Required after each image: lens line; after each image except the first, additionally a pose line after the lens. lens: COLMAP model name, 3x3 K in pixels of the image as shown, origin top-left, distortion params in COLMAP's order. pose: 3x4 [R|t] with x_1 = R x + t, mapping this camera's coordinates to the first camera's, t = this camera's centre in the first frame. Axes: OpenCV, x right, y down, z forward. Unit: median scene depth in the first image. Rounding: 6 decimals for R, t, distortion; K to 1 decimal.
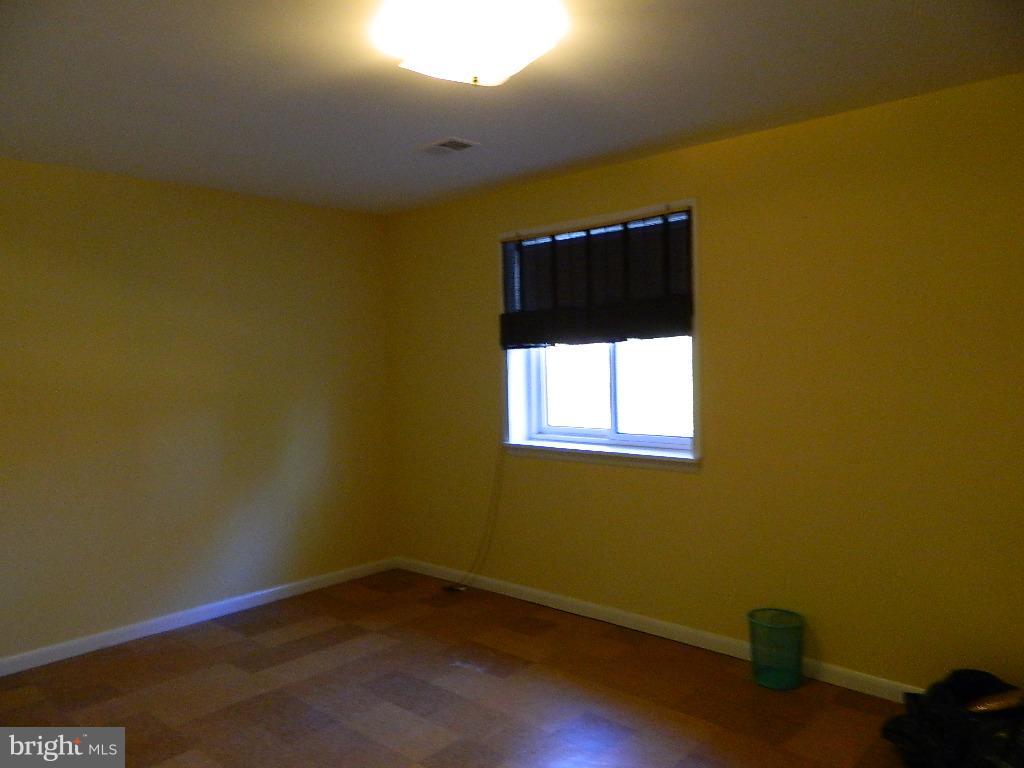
lens RADIAL K [[767.6, 0, 509.4], [0, 767.6, 372.7], [0, 0, 1]] dist [0.011131, -0.000067]
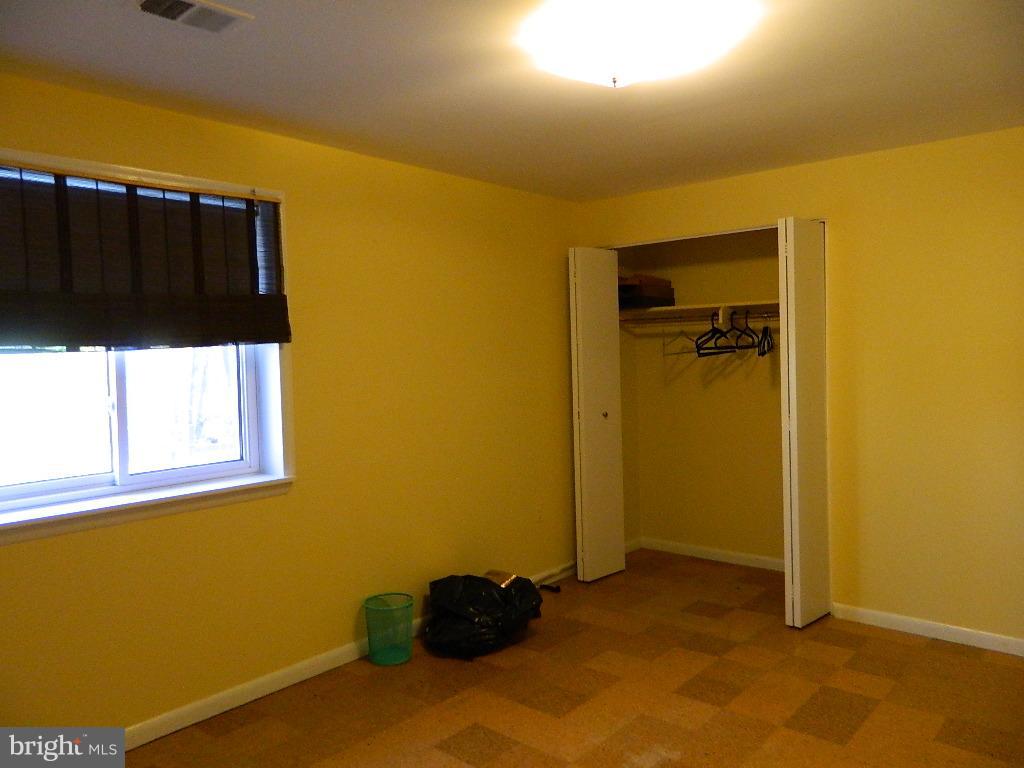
lens RADIAL K [[767.6, 0, 509.4], [0, 767.6, 372.7], [0, 0, 1]] dist [0.011131, -0.000067]
pose [[-0.081655, -0.002218, 0.996658, -0.823669], [0.045585, 0.998943, 0.005957, -0.006145], [-0.995618, 0.045919, -0.081468, 0.958318]]
